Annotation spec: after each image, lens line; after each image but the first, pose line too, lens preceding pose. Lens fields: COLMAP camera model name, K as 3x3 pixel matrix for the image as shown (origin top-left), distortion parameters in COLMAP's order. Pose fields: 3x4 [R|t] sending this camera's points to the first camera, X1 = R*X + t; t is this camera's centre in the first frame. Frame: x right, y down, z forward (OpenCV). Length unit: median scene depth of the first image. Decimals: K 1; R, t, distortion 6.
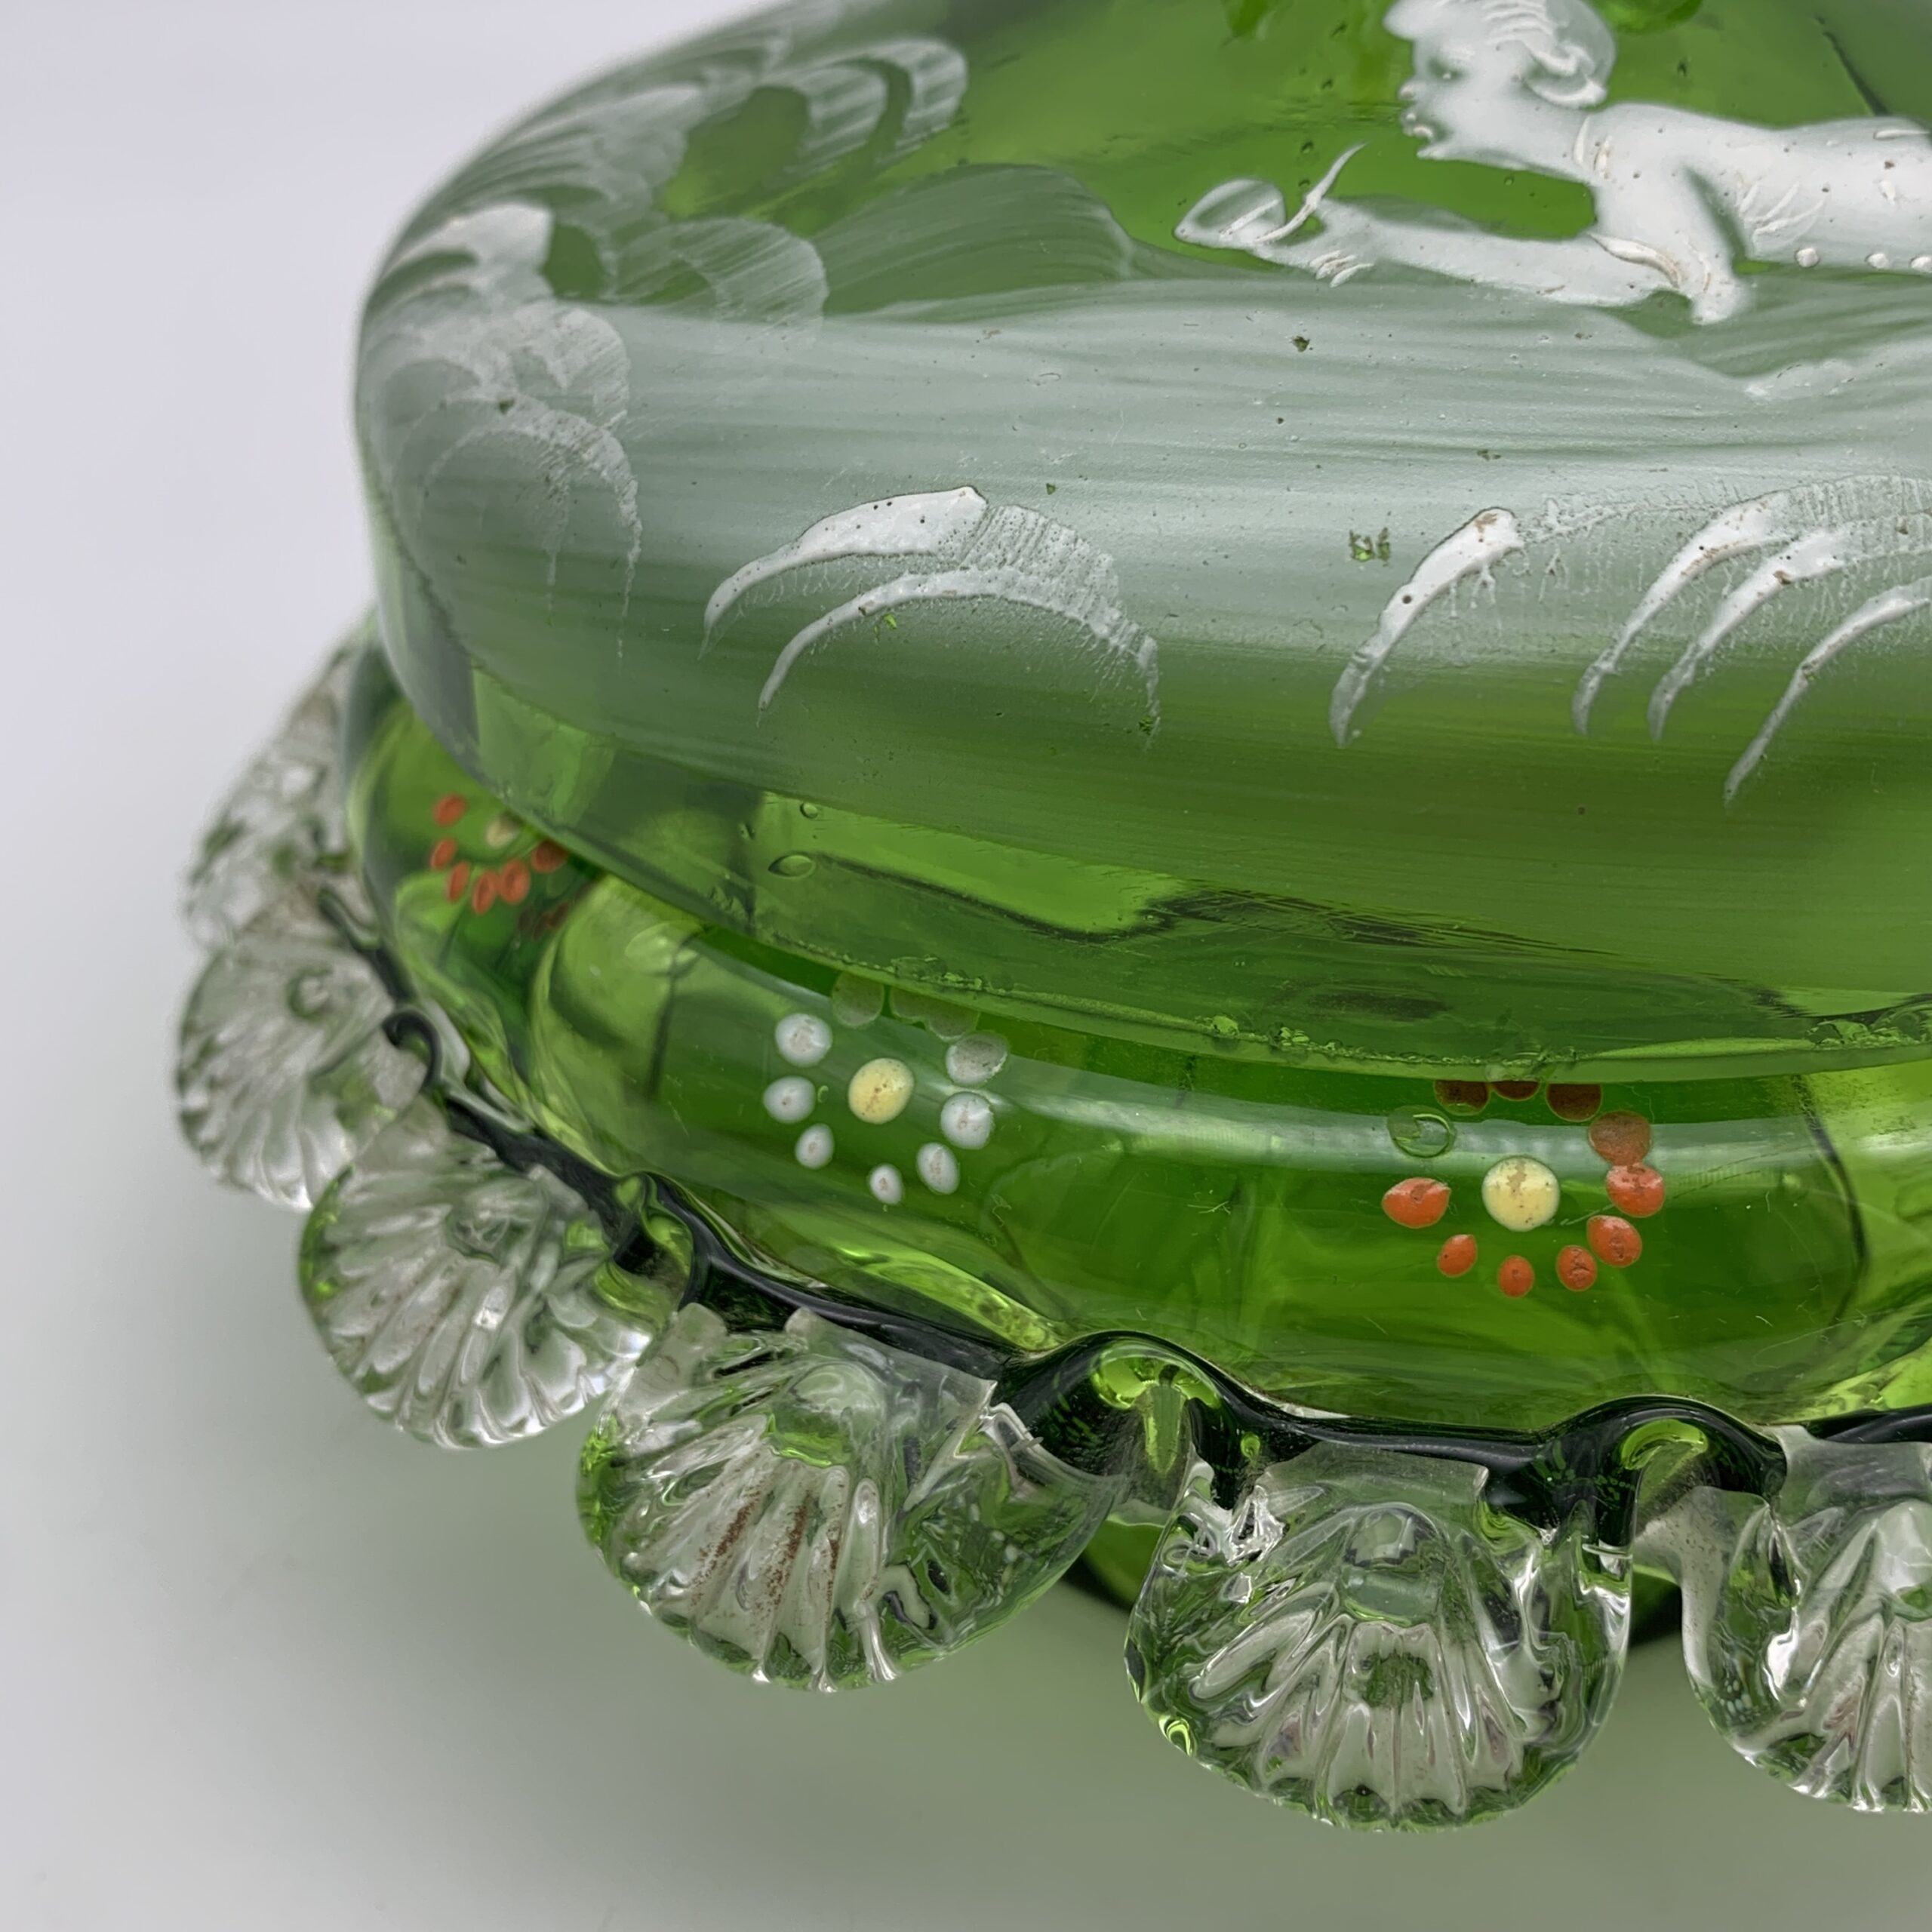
lens RADIAL K [[2555.0, 0, 962.9], [0, 2555.0, 934.5], [0, 0, 1]] dist [0.189186, -0.779161]
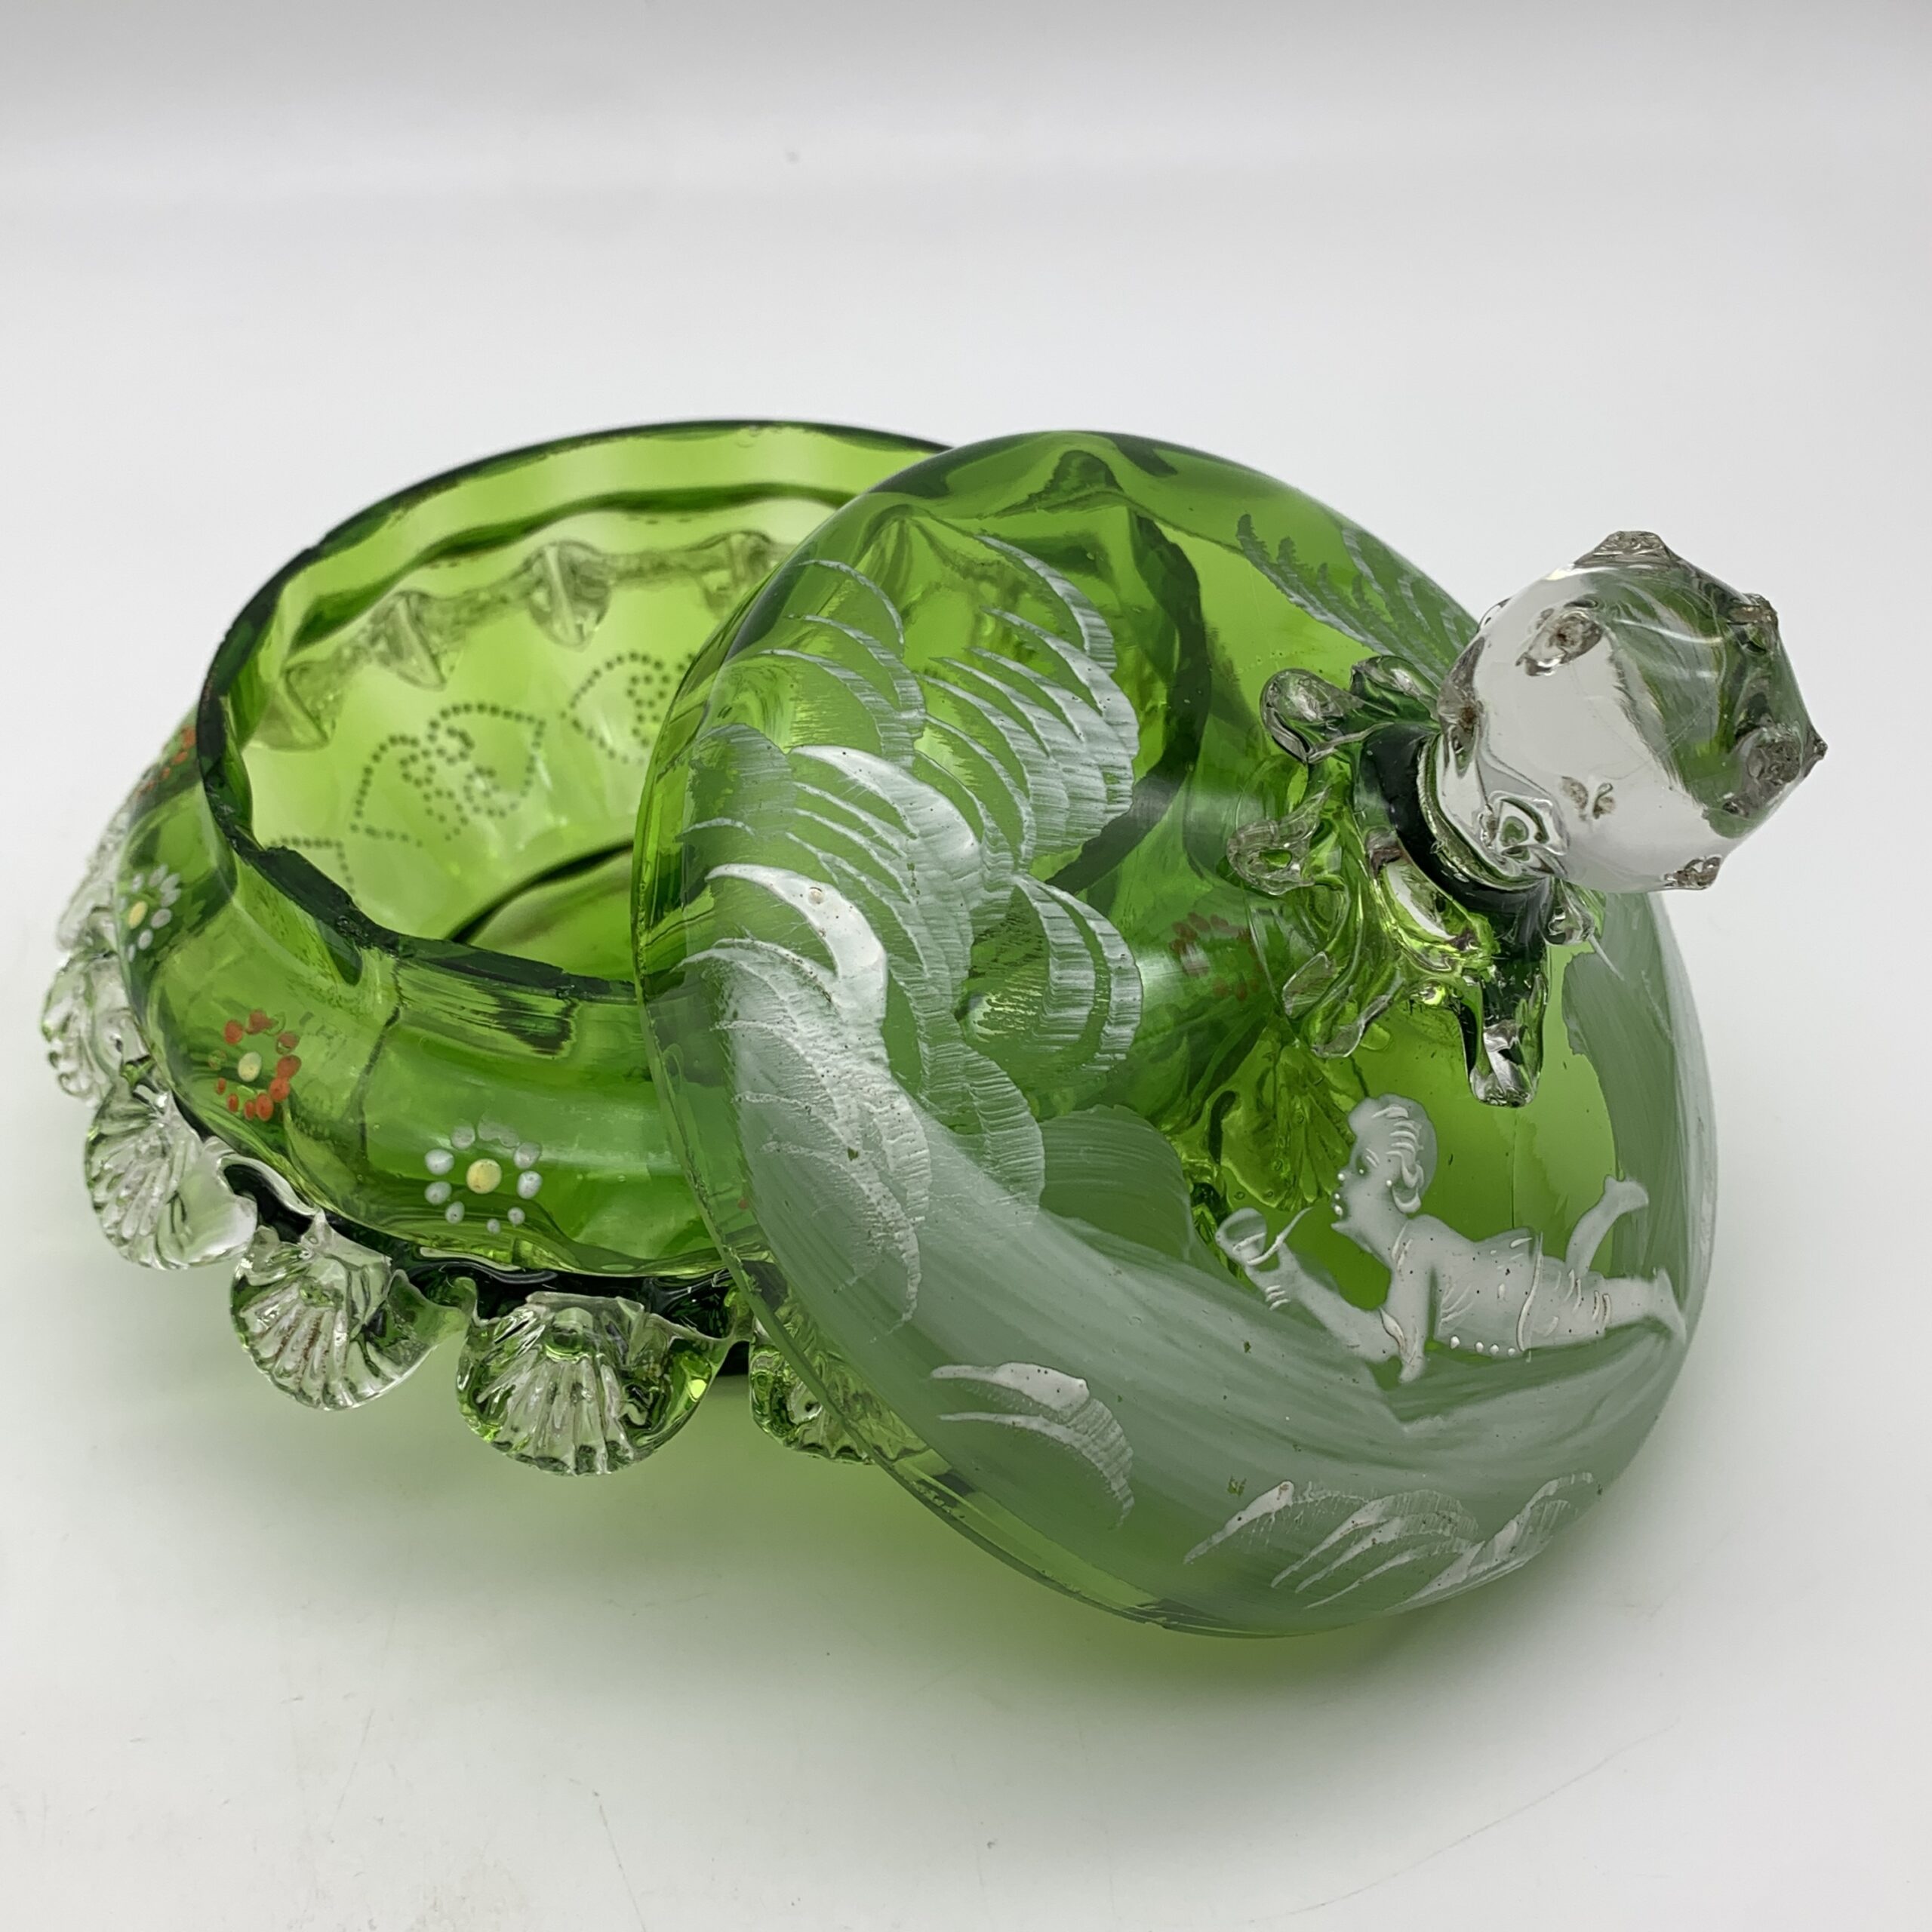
lens RADIAL K [[2607.4, 0, 964.8], [0, 2607.4, 826.2], [0, 0, 1]] dist [0.175798, -0.974483]
pose [[0.836838, 0.279633, 0.470646, -1.127185], [-0.472953, 0.802255, 0.364283, -1.188085], [-0.275713, -0.527439, 0.803611, -0.384360]]
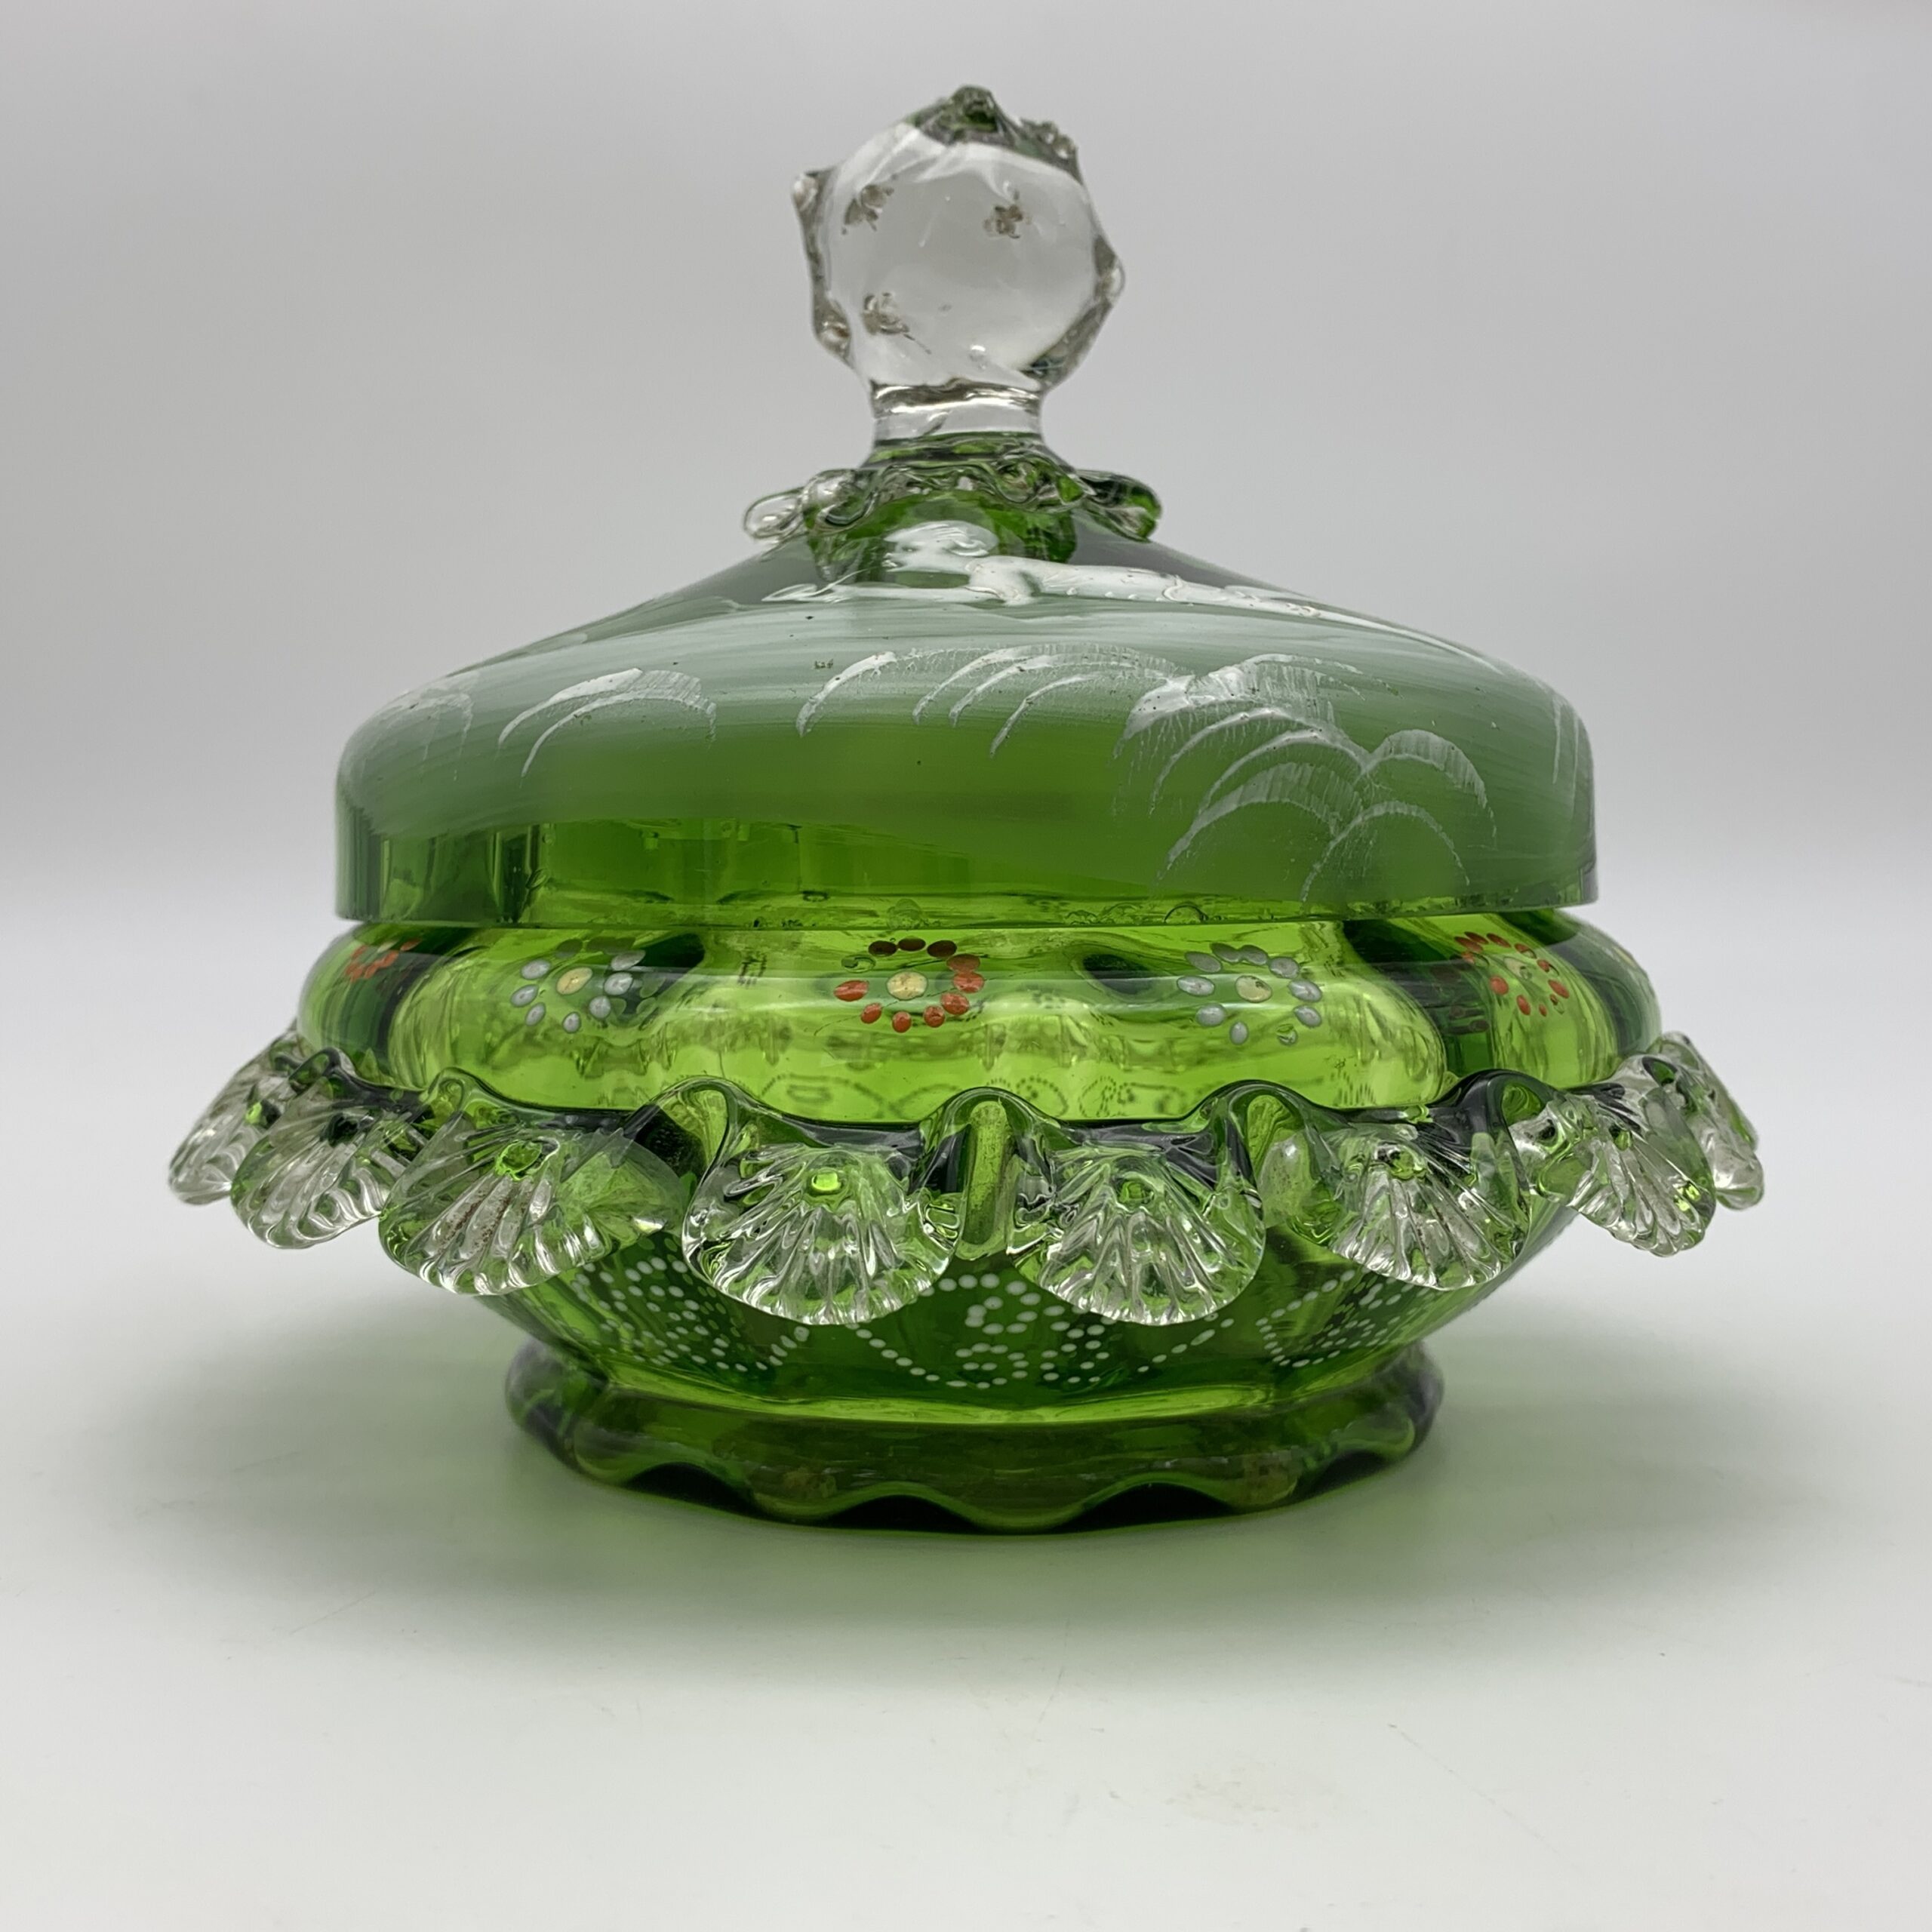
lens RADIAL K [[2555.0, 0, 962.9], [0, 2555.0, 934.5], [0, 0, 1]] dist [0.189186, -0.779161]
pose [[0.999914, 0.002833, -0.012832, 0.269607], [-0.008730, 0.873075, -0.487508, 0.928559], [0.009822, 0.487578, 0.873024, -0.594564]]
